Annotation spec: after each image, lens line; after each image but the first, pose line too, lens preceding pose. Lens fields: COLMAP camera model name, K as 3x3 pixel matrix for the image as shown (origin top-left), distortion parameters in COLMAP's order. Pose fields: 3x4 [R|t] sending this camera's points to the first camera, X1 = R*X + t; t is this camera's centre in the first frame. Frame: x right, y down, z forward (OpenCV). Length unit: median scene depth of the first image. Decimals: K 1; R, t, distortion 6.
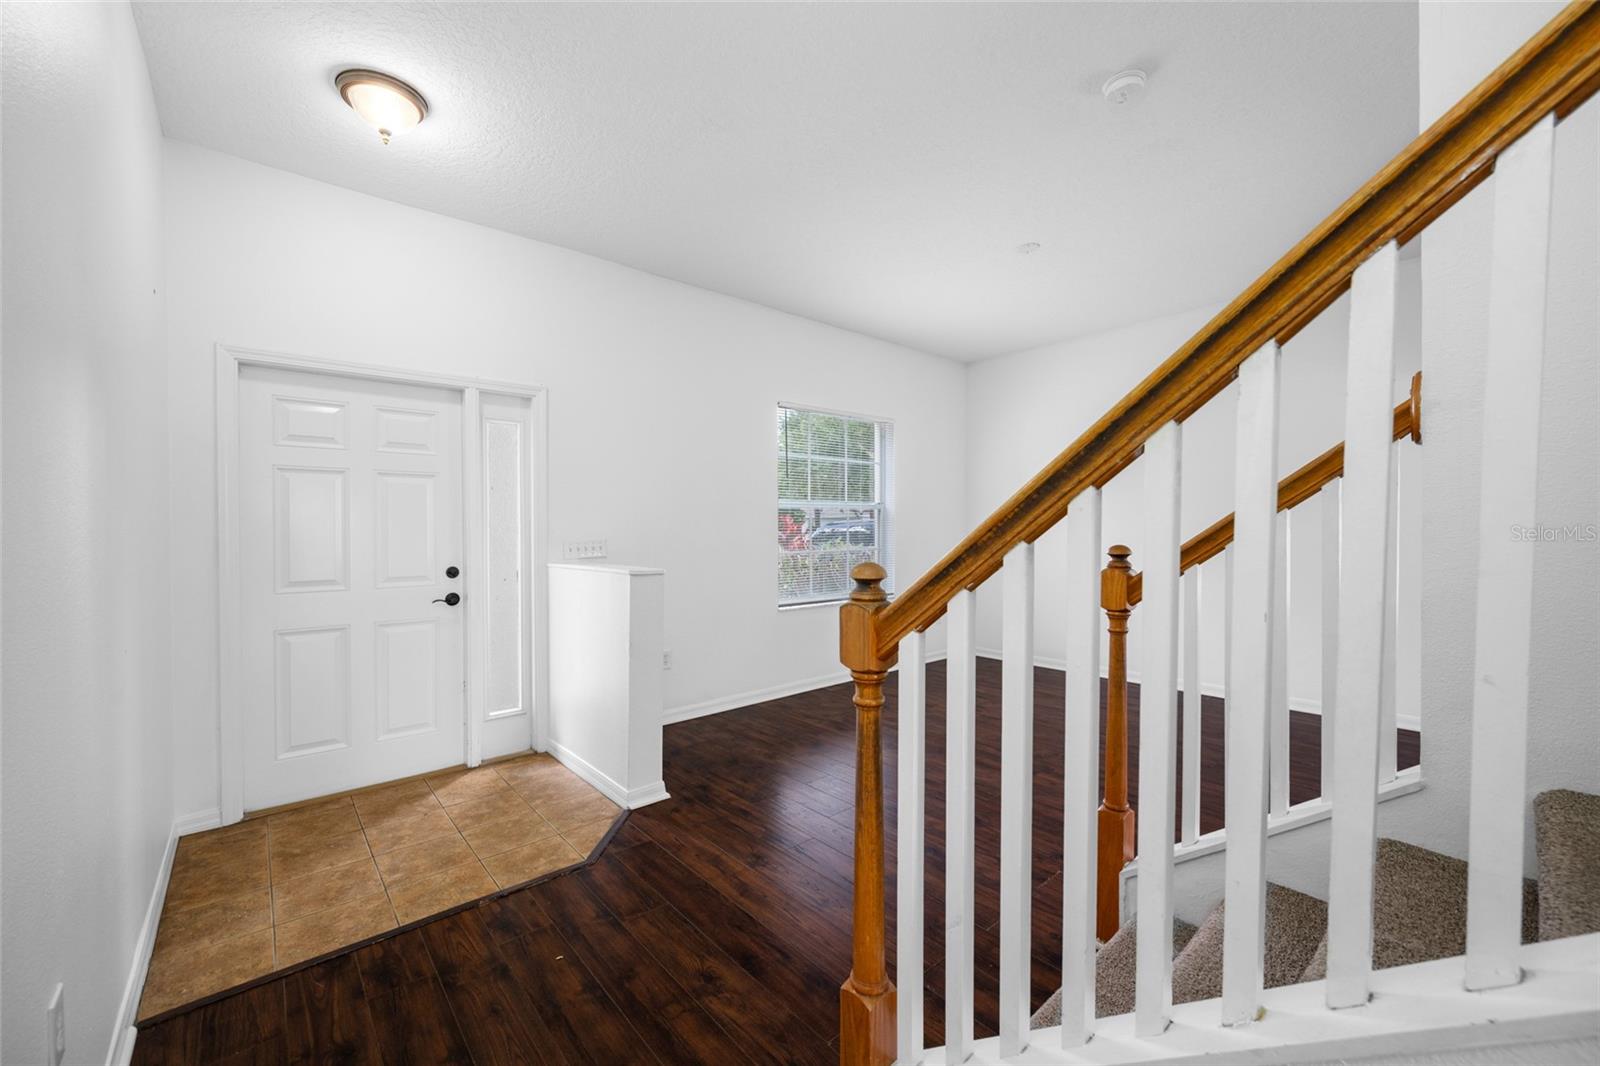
lens RADIAL K [[631.1, 0, 793.3], [0, 631.1, 534.6], [0, 0, 1]] dist [-0.000337, -0.000187]
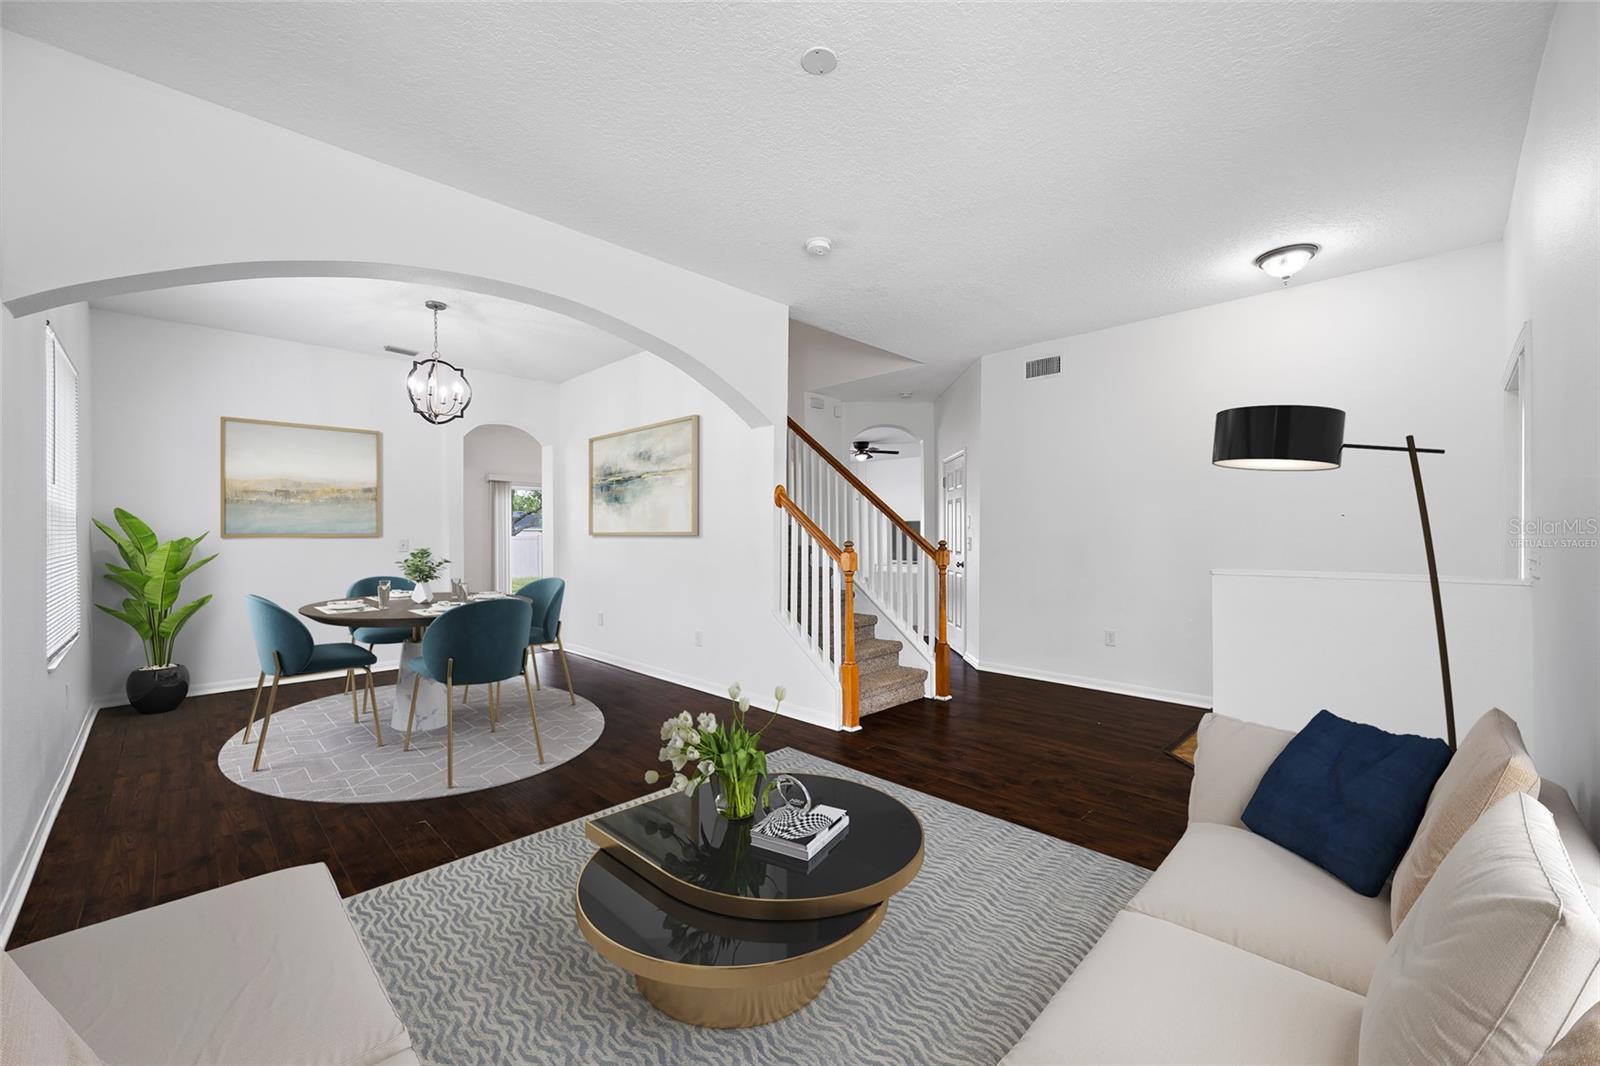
lens RADIAL K [[629.3, 0, 803.5], [0, 629.3, 530.7], [0, 0, 1]] dist [0.000757, 0.000087]
pose [[-0.996763, 0.007162, -0.080072, 0.649061], [0.007023, 0.999973, 0.002020, -0.011834], [0.080085, 0.001451, -0.996787, 2.418041]]
